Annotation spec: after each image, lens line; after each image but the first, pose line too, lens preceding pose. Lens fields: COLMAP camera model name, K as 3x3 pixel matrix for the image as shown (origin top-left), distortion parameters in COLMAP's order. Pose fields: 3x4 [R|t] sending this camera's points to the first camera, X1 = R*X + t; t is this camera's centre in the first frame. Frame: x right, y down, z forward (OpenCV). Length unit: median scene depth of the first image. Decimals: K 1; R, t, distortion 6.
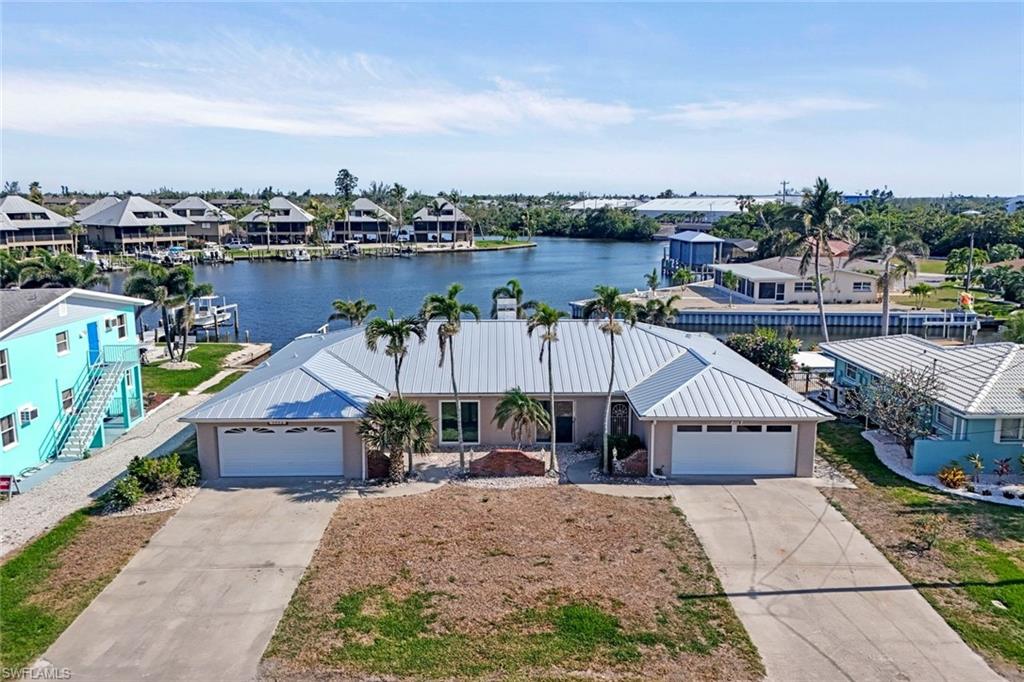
lens RADIAL K [[769.3, 0, 512.0], [0, 769.3, 341.0], [0, 0, 1]] dist [0.056978, -0.042590]
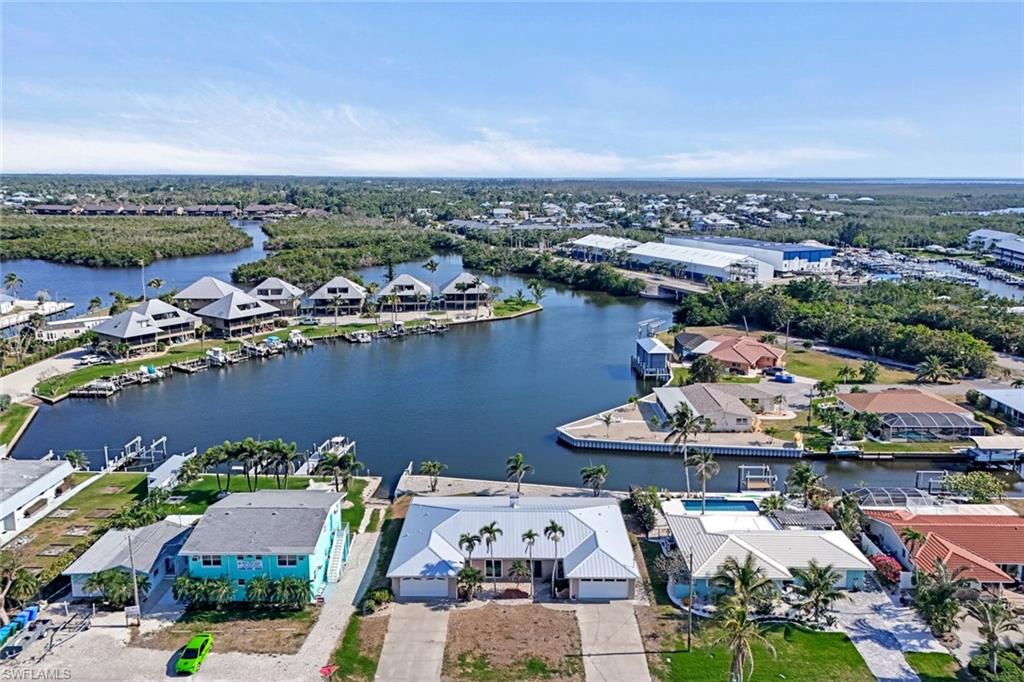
lens RADIAL K [[769.3, 0, 512.0], [0, 769.3, 341.0], [0, 0, 1]] dist [0.056978, -0.042590]
pose [[0.999825, 0.007301, -0.017243, 0.027452], [-0.006632, 0.999234, 0.038554, -0.772007], [0.017511, -0.038433, 0.999108, -1.515236]]
